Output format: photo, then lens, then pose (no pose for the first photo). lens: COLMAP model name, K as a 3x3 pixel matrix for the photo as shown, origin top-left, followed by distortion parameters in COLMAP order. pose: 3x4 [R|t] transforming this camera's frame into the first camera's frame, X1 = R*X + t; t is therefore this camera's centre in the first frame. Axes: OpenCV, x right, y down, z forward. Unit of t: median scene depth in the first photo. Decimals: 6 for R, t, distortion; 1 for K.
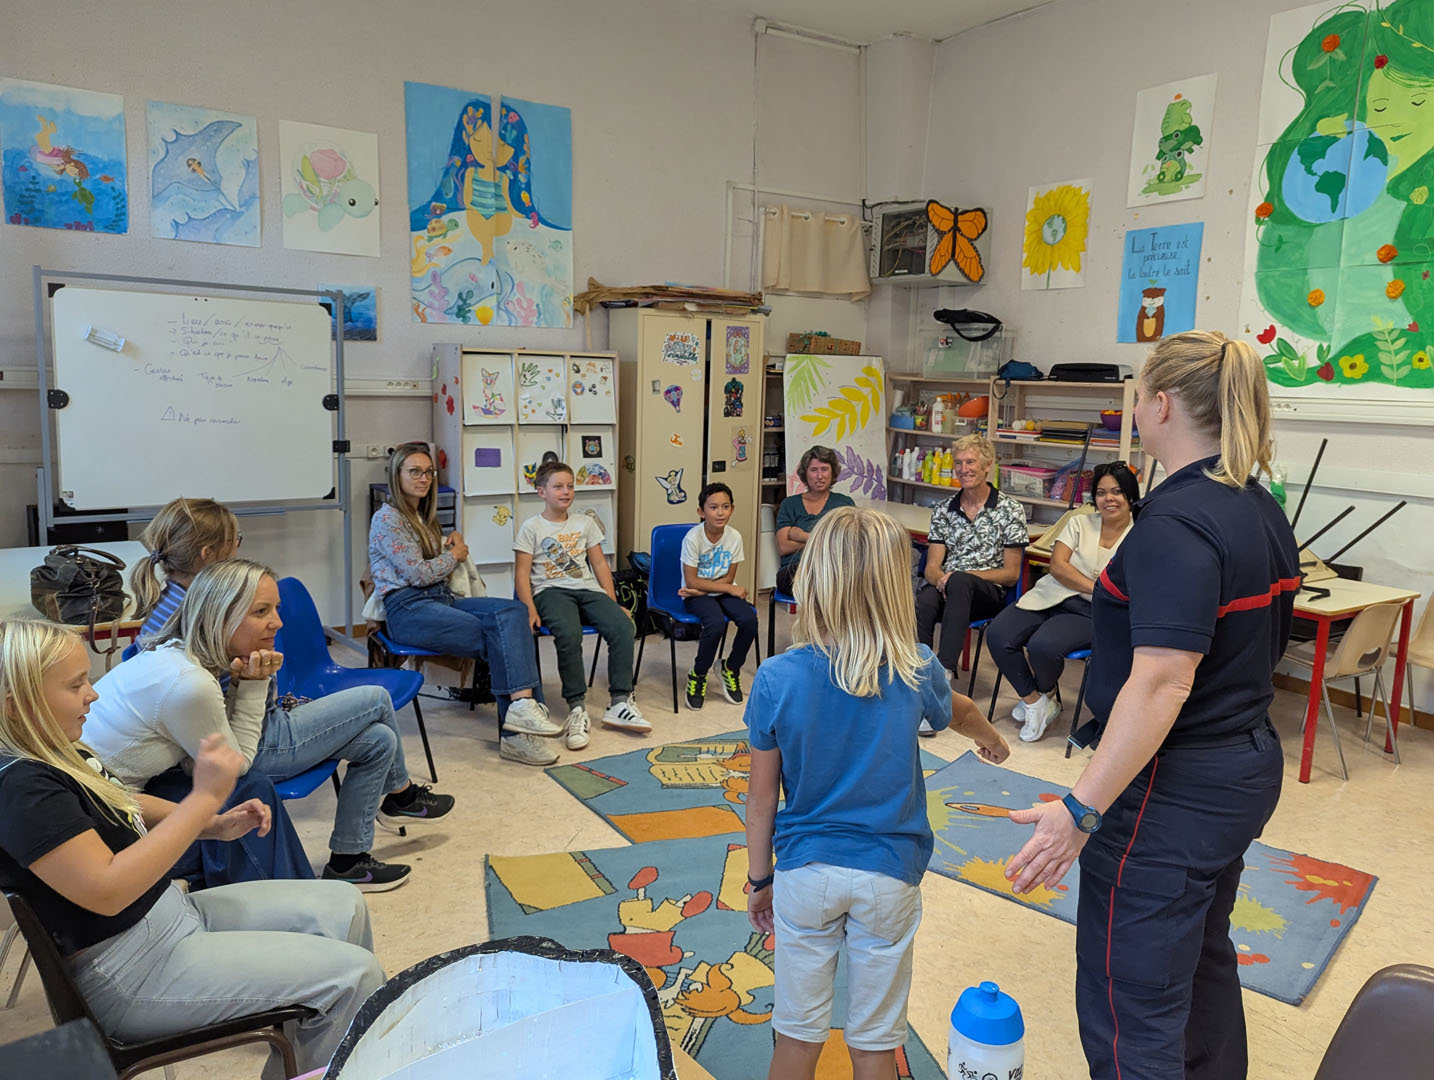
lens RADIAL K [[1073.9, 0, 732.1], [0, 1073.9, 530.7], [0, 0, 1]] dist [0.059051, -0.061026]
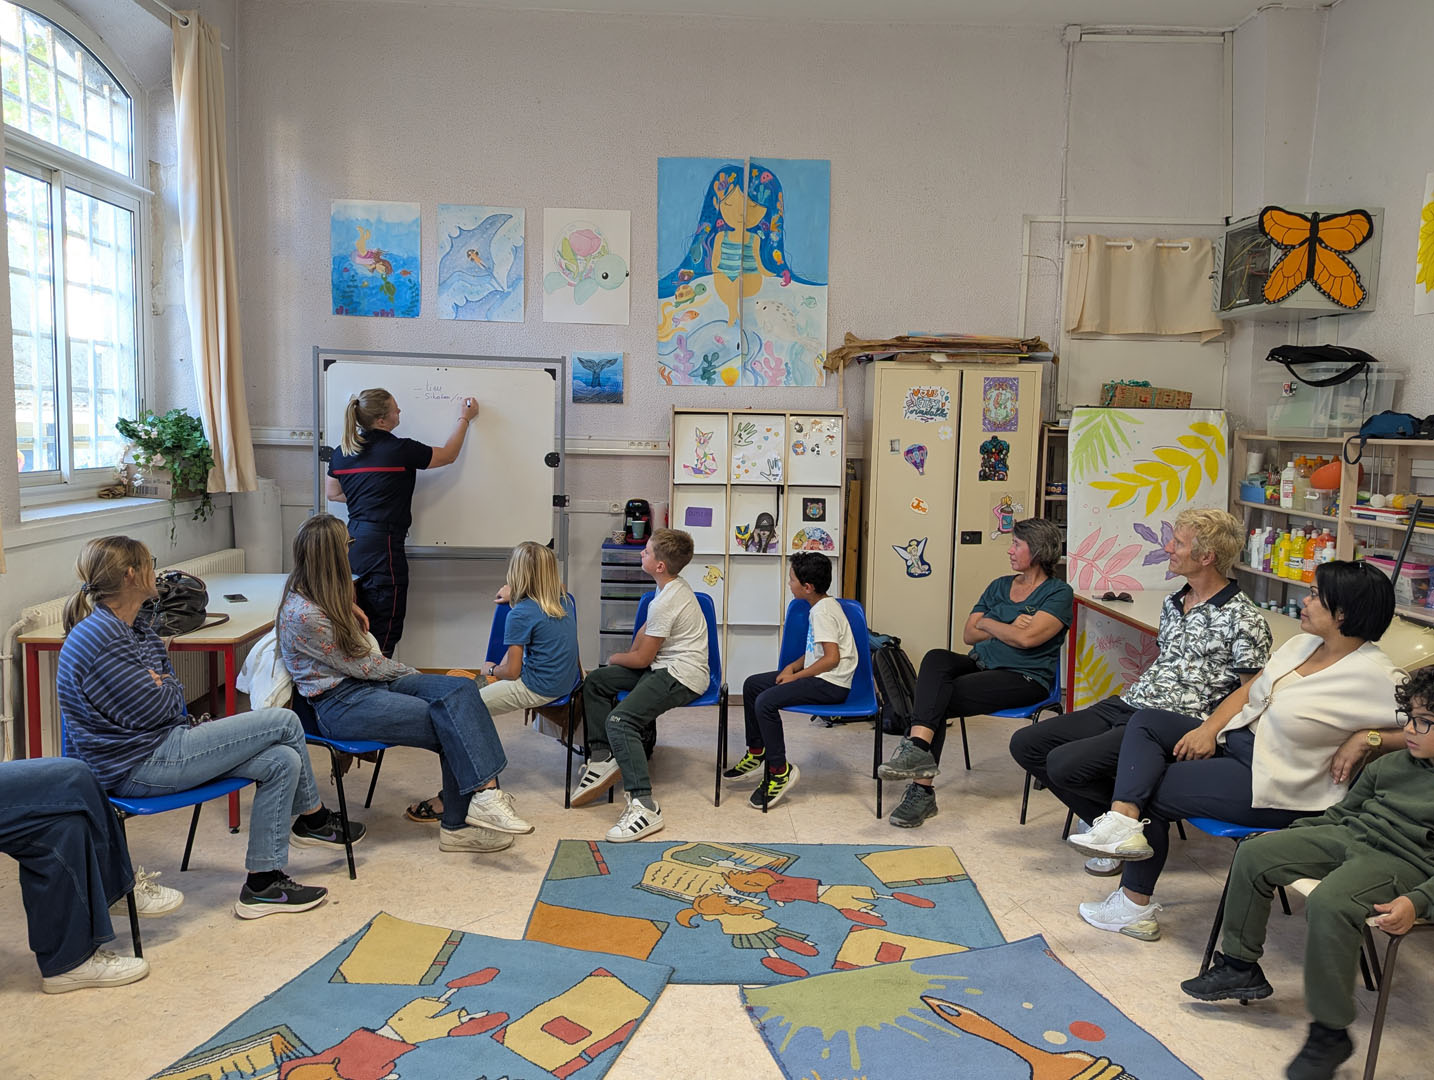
lens RADIAL K [[1066.2, 0, 716.4], [0, 1066.2, 521.9], [0, 0, 1]] dist [0.078622, -0.081679]
pose [[0.842546, 0.039668, -0.537162, 0.307528], [-0.077433, 0.995845, -0.047915, -0.016795], [0.533030, 0.081965, 0.842117, 0.176280]]
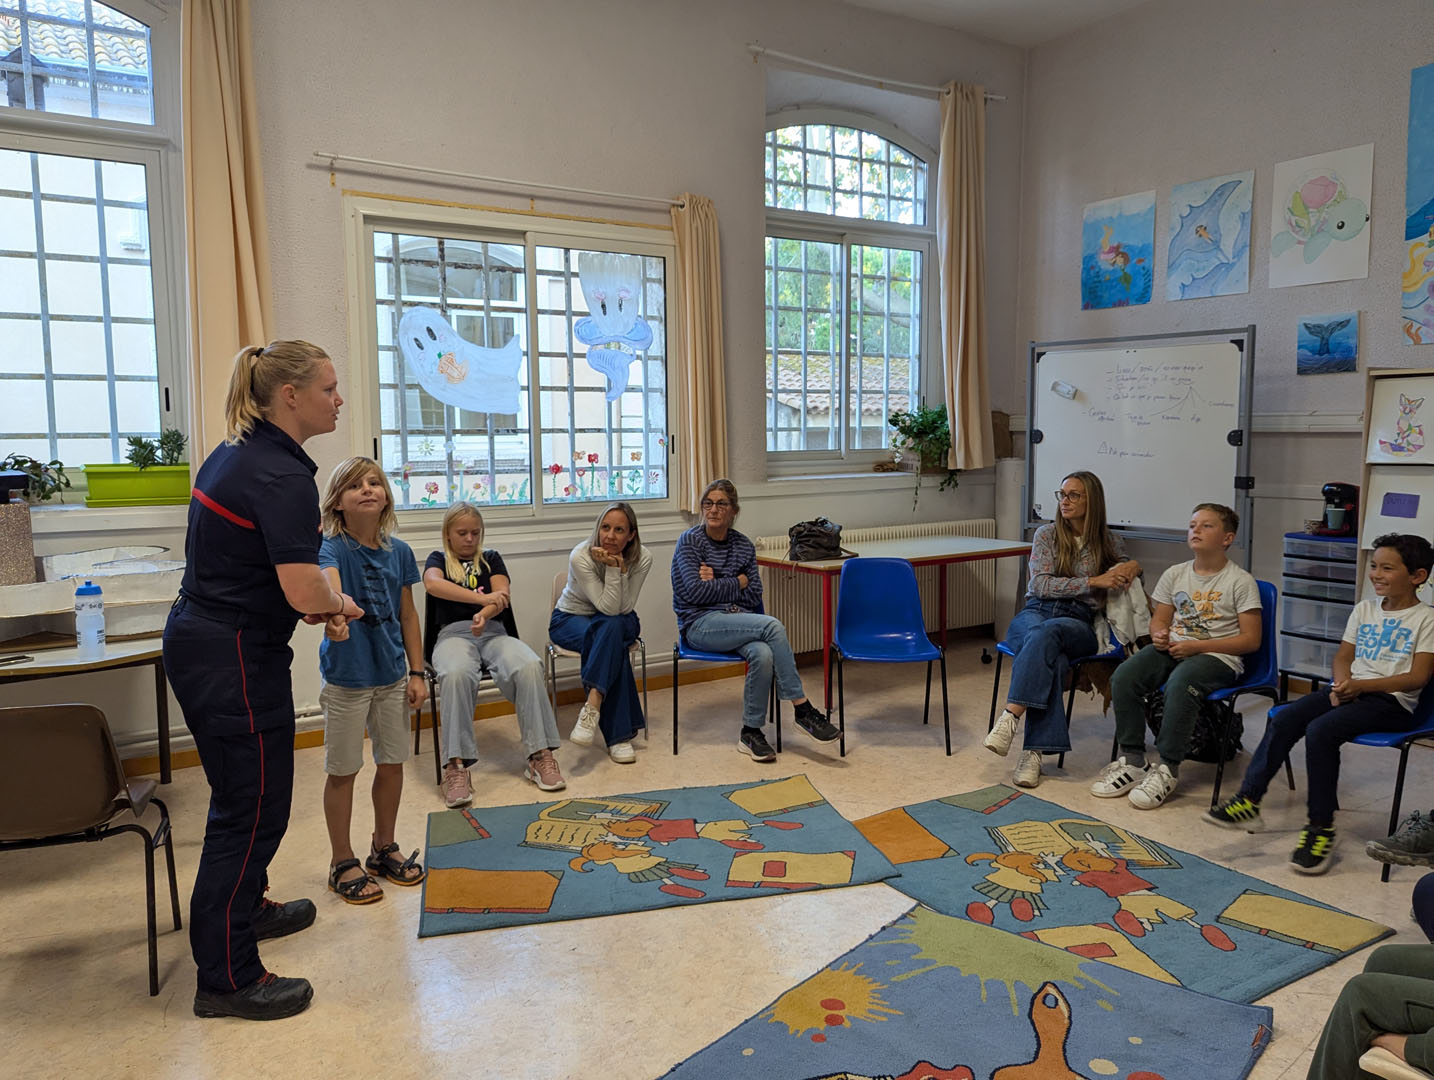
lens RADIAL K [[1066.2, 0, 716.4], [0, 1066.2, 521.9], [0, 0, 1]] dist [0.078622, -0.081679]
pose [[-0.024988, 0.058330, -0.997985, 0.576300], [-0.141778, 0.987999, 0.061297, -0.031948], [0.989583, 0.143024, -0.016418, 0.499121]]
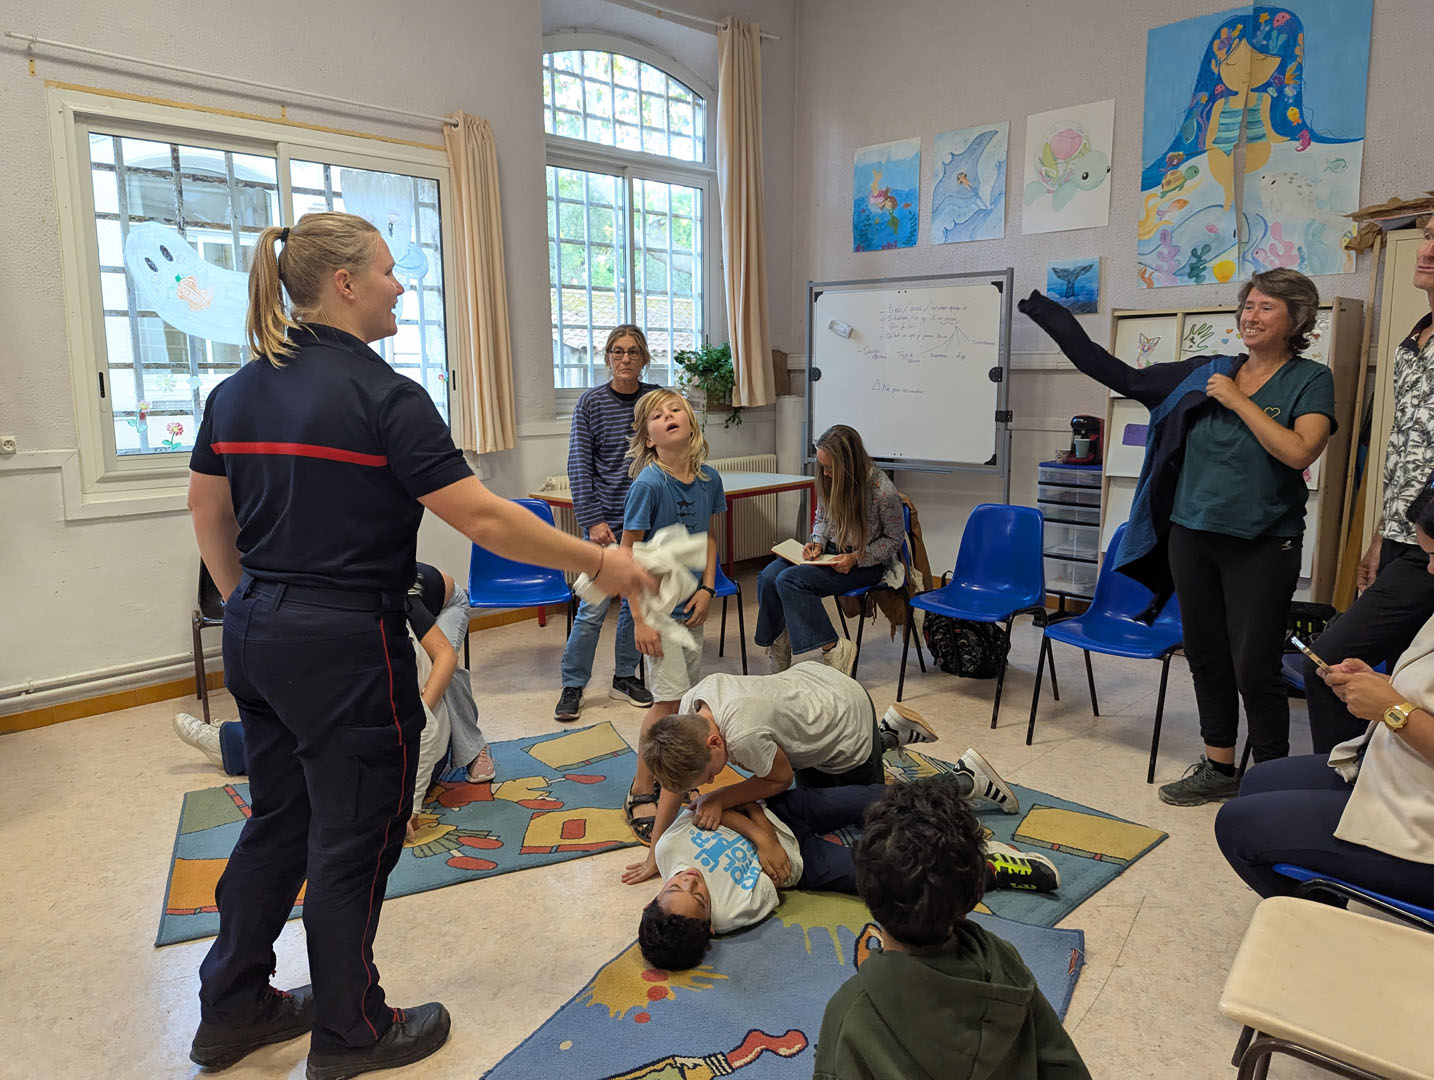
lens RADIAL K [[1009.7, 0, 713.1], [0, 1009.7, 507.4], [0, 0, 1]] dist [0.067817, -0.061233]
pose [[0.186780, 0.103604, -0.976923, 0.513986], [-0.134105, 0.987804, 0.079118, -0.027909], [0.973205, 0.116233, 0.198396, 0.490371]]
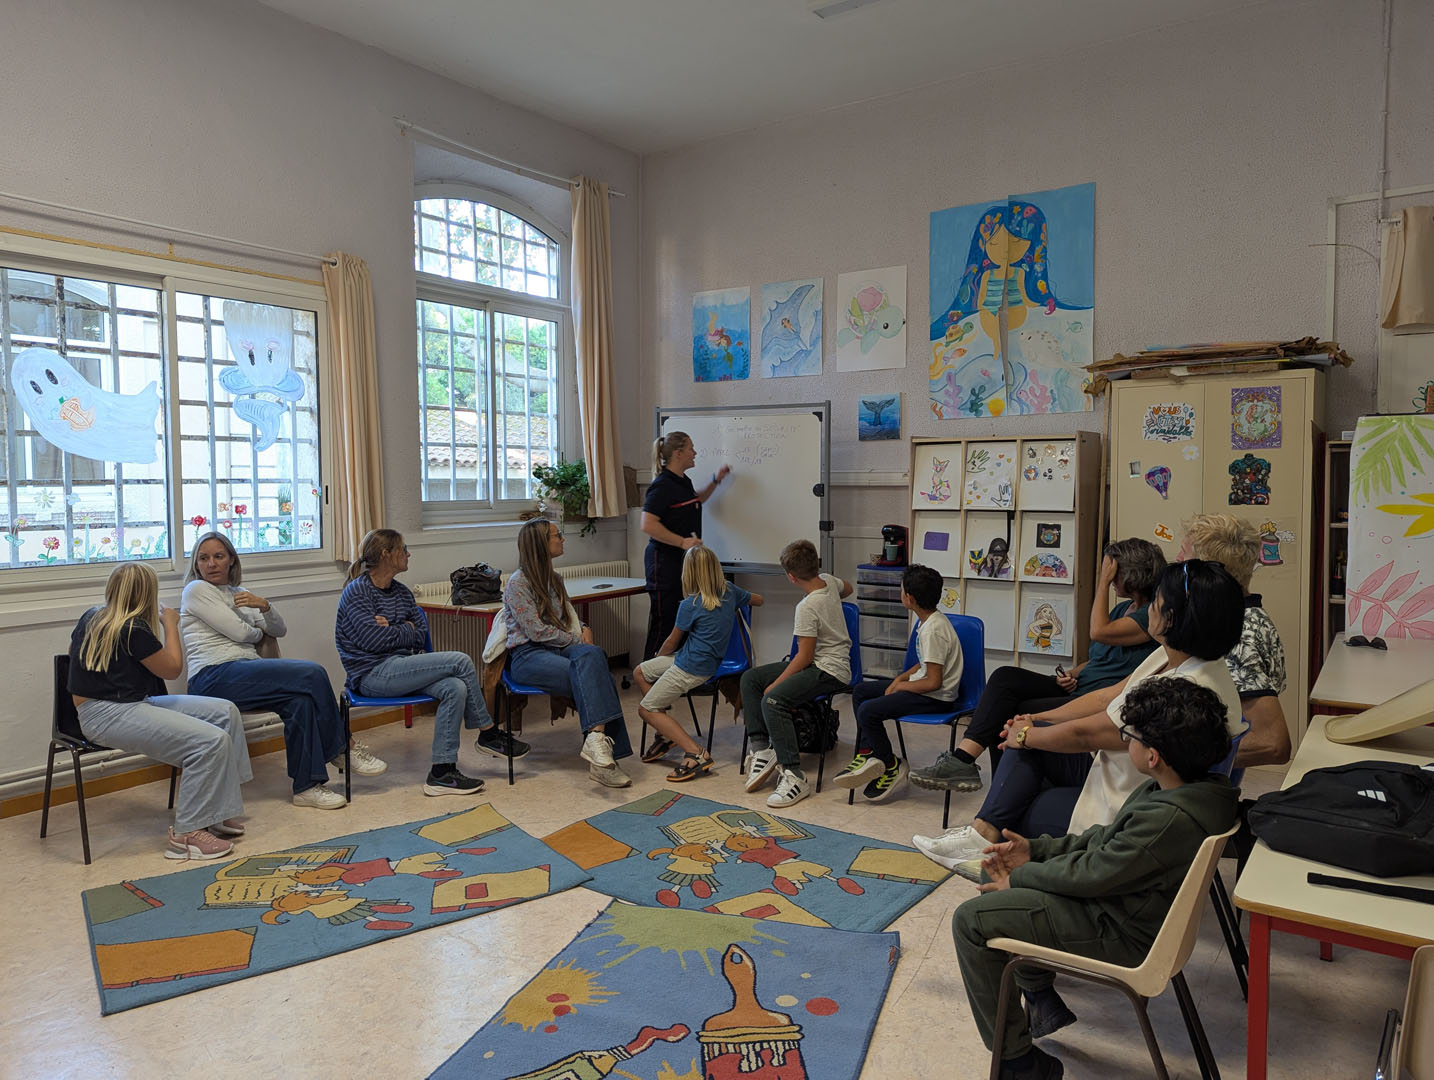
lens RADIAL K [[1004.5, 0, 718.8], [0, 1004.5, 525.1], [0, 0, 1]] dist [0.090847, -0.097031]
pose [[0.351419, 0.013520, -0.936121, 0.603526], [-0.125258, 0.991585, -0.032701, -0.023866], [0.927801, 0.128748, 0.350156, 0.444745]]
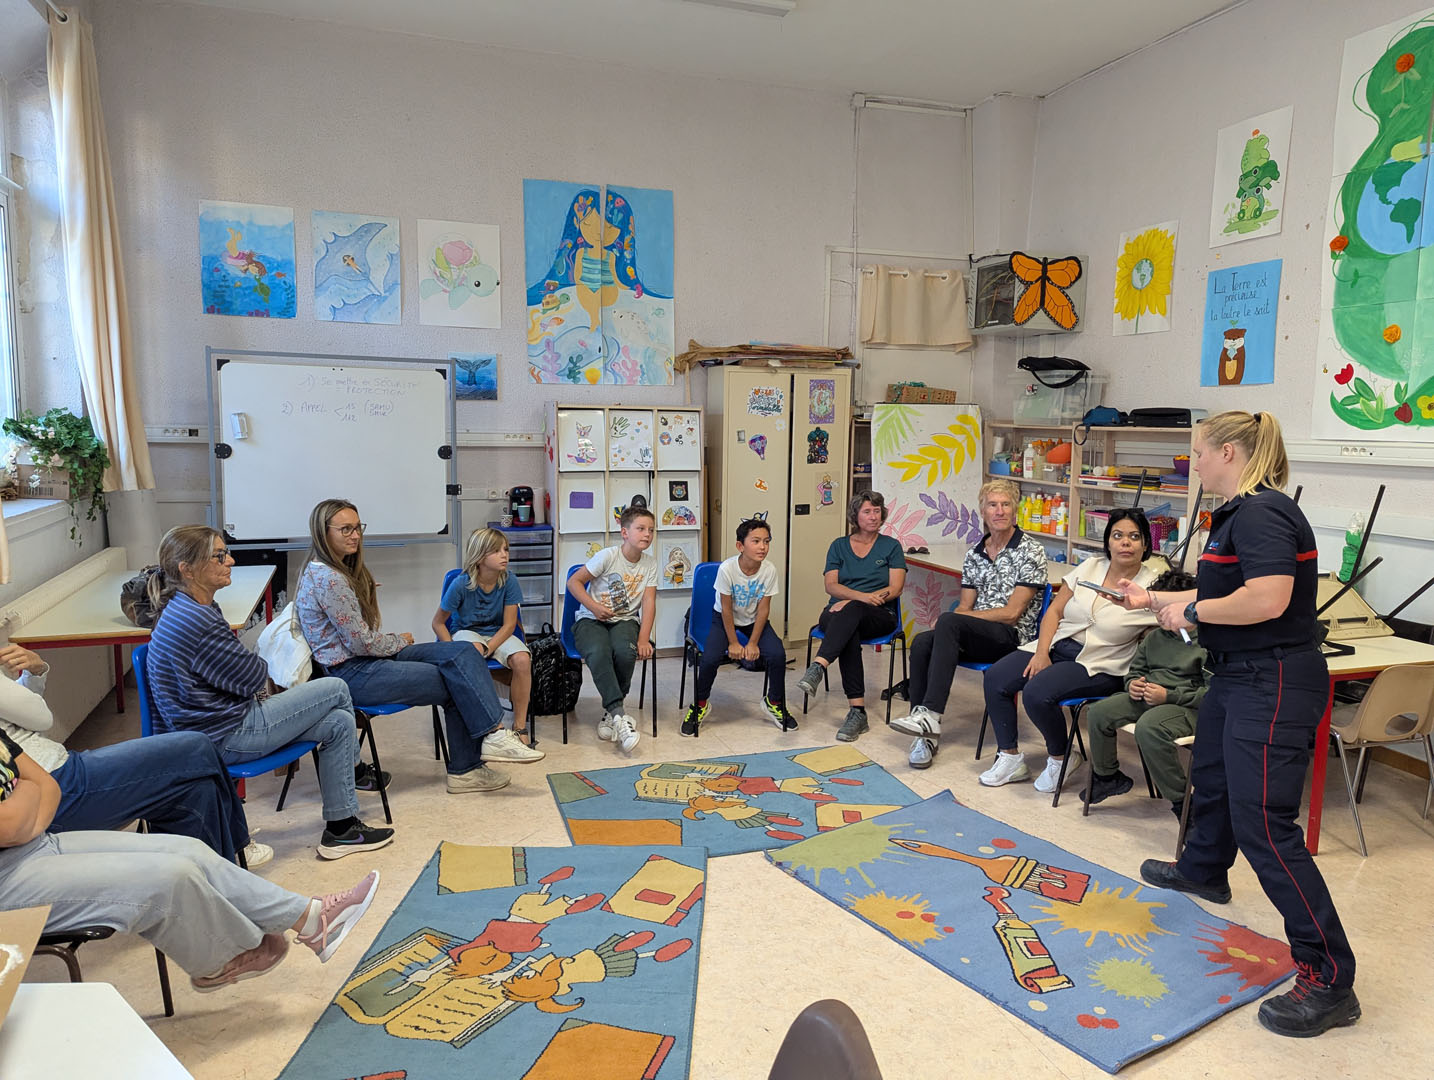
lens RADIAL K [[1009.0, 0, 729.7], [0, 1009.0, 534.6], [0, 0, 1]] dist [0.071831, -0.064513]
pose [[0.966025, 0.015045, -0.258009, 0.195569], [-0.024593, 0.999125, -0.033821, 0.000861], [0.257274, 0.039017, 0.965550, 0.010958]]
